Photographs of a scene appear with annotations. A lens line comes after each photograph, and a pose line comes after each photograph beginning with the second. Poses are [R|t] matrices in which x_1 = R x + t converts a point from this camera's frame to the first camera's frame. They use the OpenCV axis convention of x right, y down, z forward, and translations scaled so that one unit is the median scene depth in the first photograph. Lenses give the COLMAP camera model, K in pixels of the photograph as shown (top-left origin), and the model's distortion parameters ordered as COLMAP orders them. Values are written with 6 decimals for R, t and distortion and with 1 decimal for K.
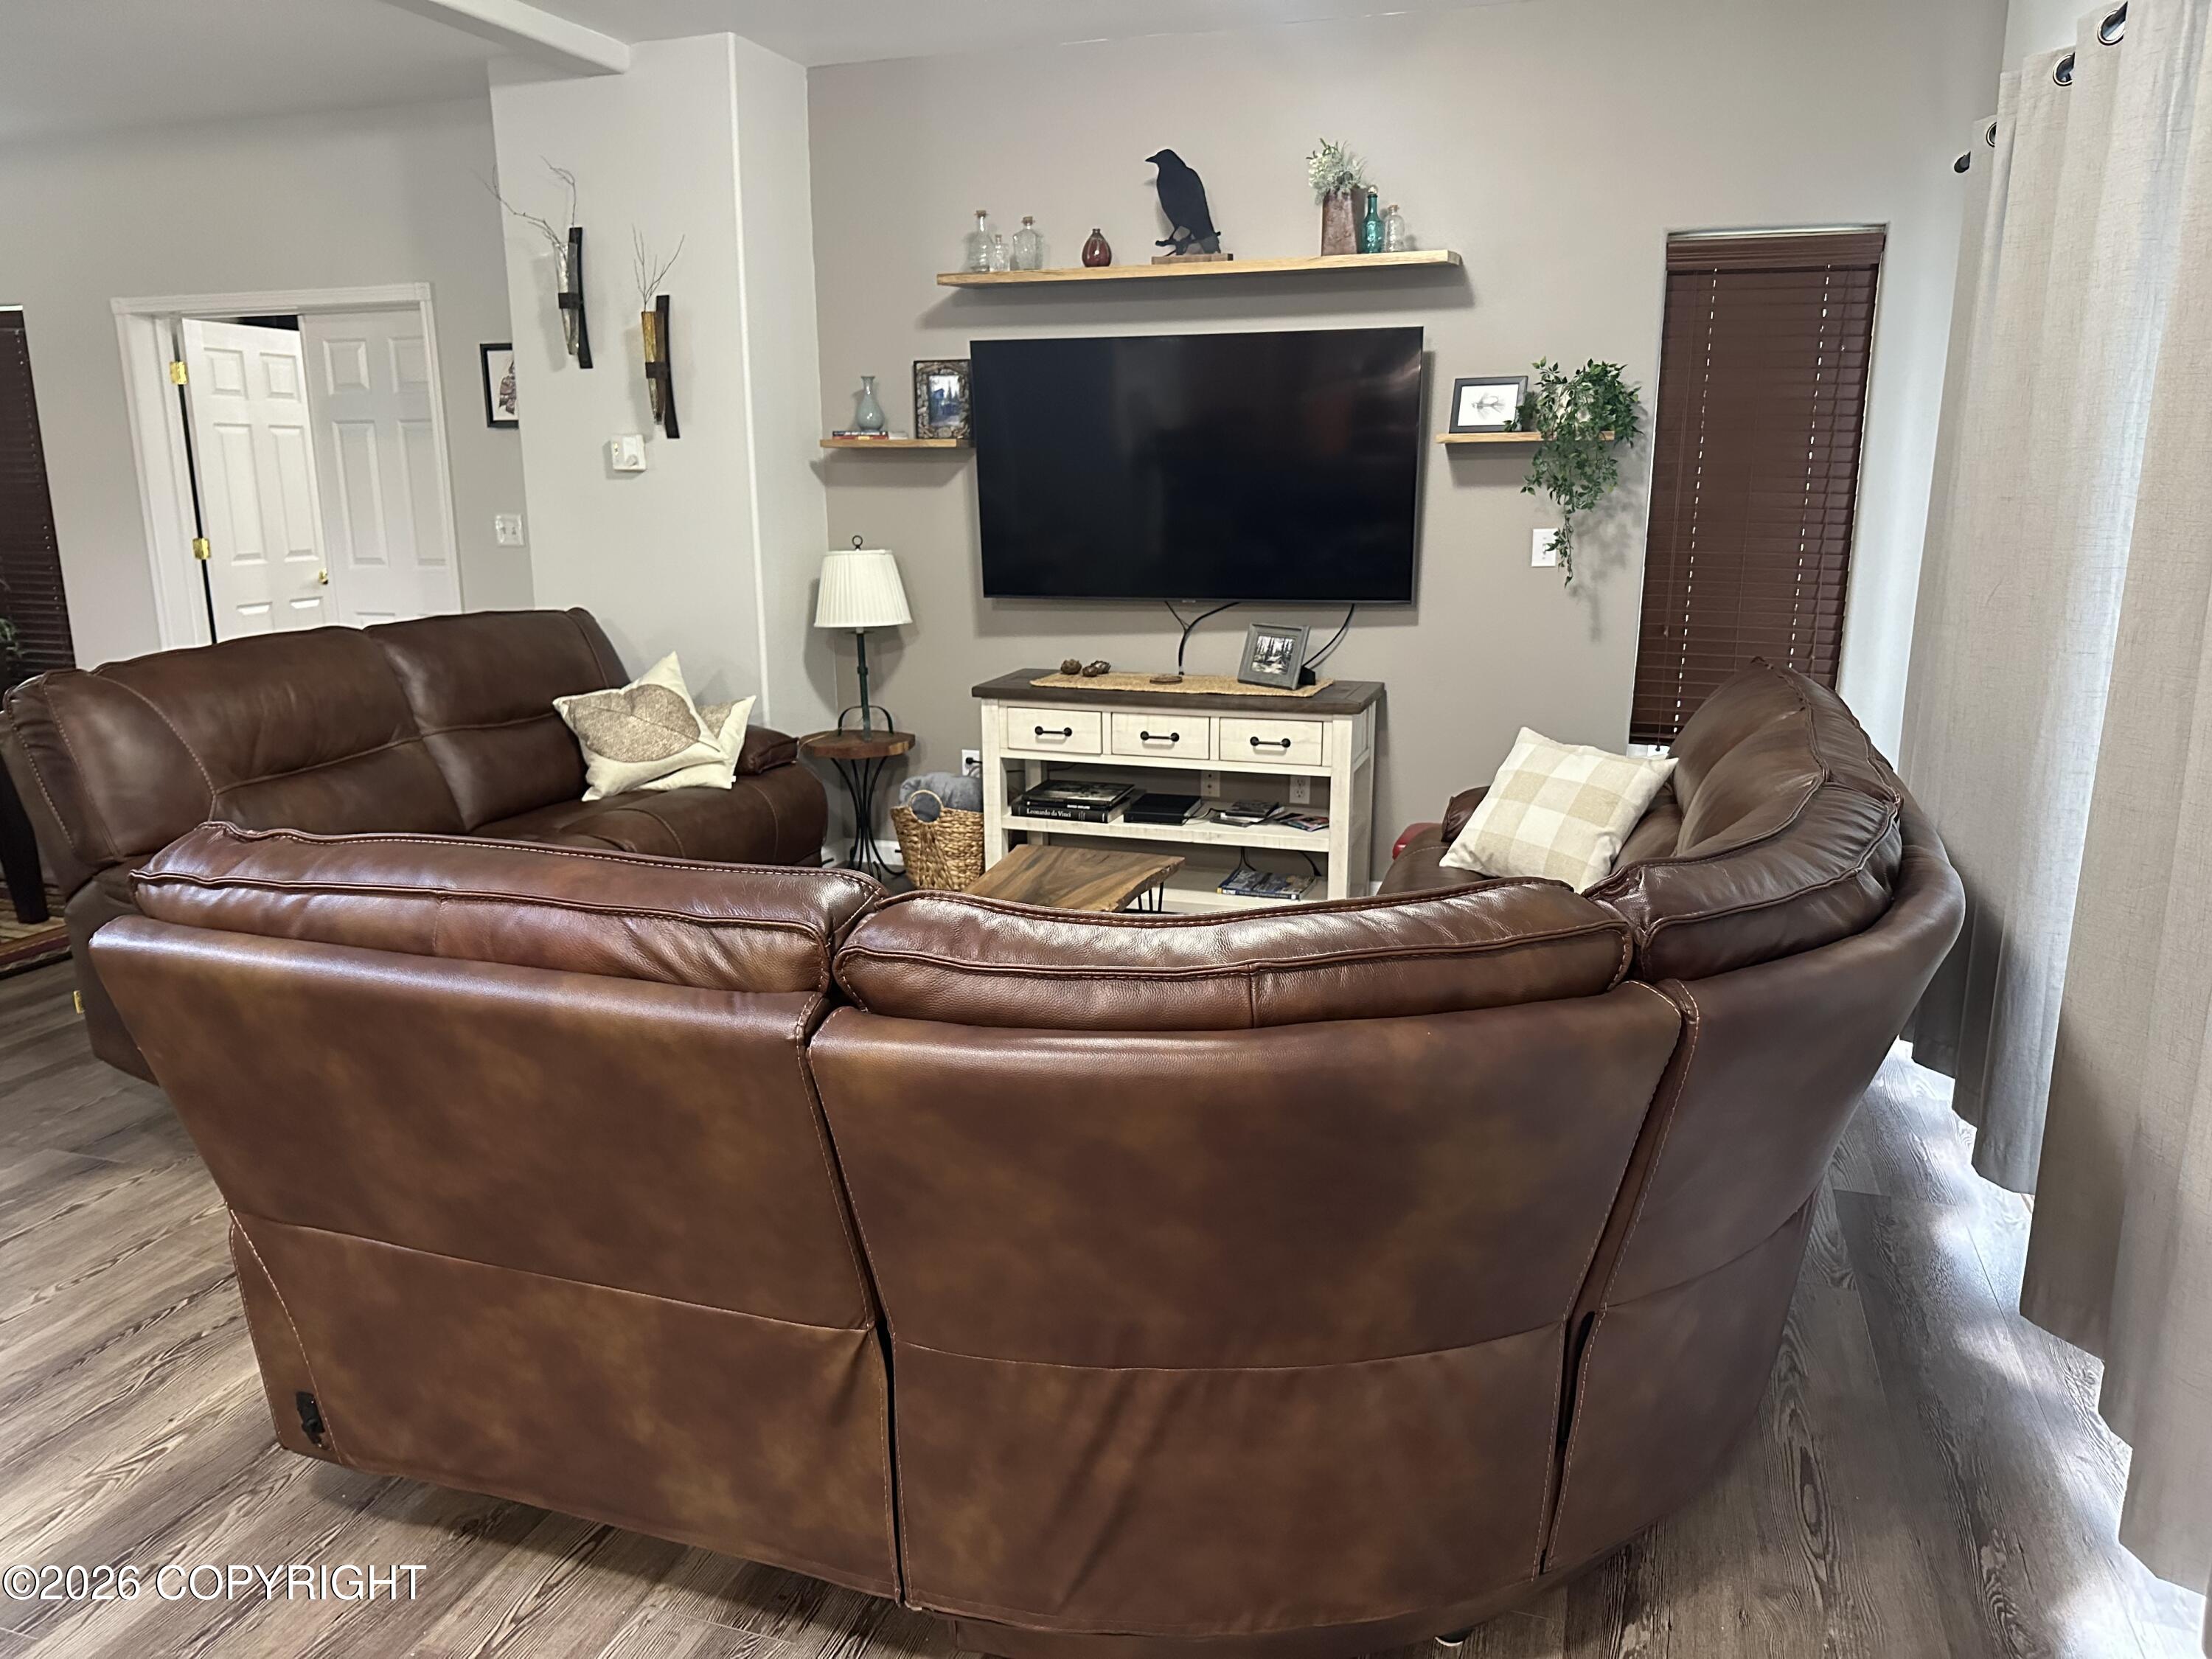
lens RADIAL K [[1578.3, 0, 1100.6], [0, 1578.3, 833.6], [0, 0, 1]] dist [0.073078, -0.095811]
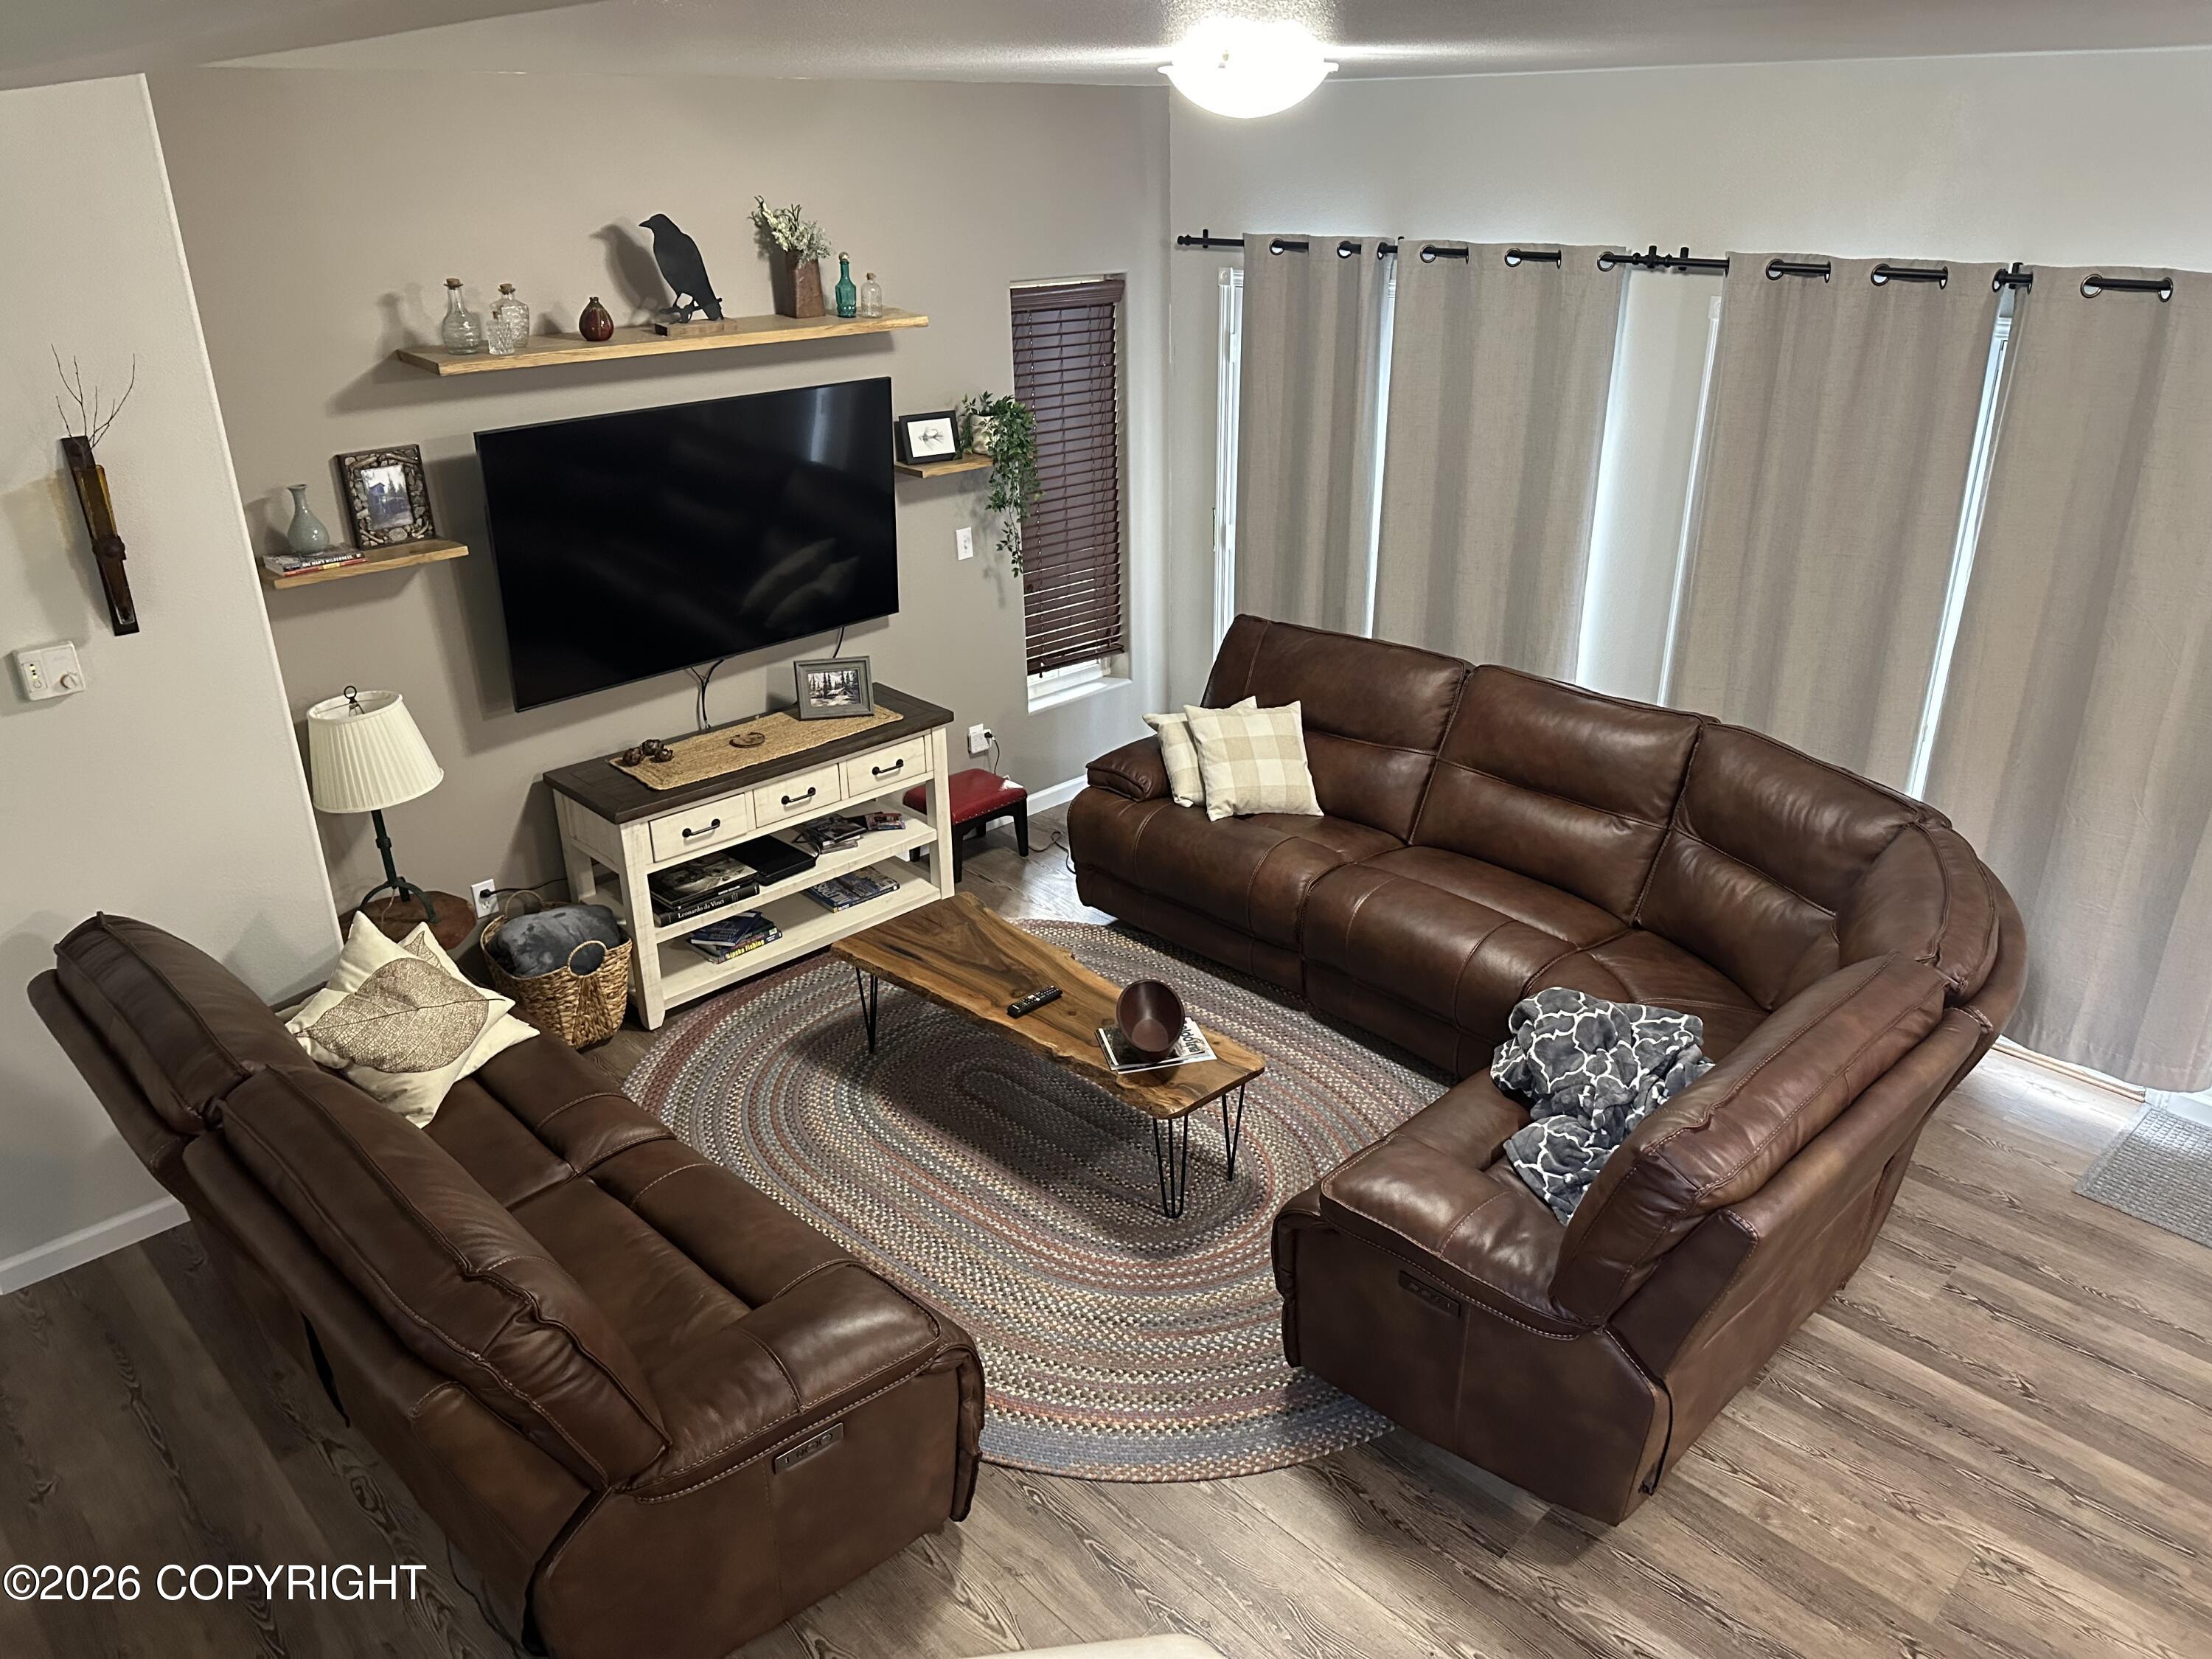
lens RADIAL K [[1578.3, 0, 1113.7], [0, 1578.3, 813.4], [0, 0, 1]] dist [0.073078, -0.095811]
pose [[0.445082, -0.352666, 0.823121, -0.692824], [0.213824, 0.934451, 0.284746, -0.286923], [-0.869587, 0.049268, 0.491316, 0.293265]]
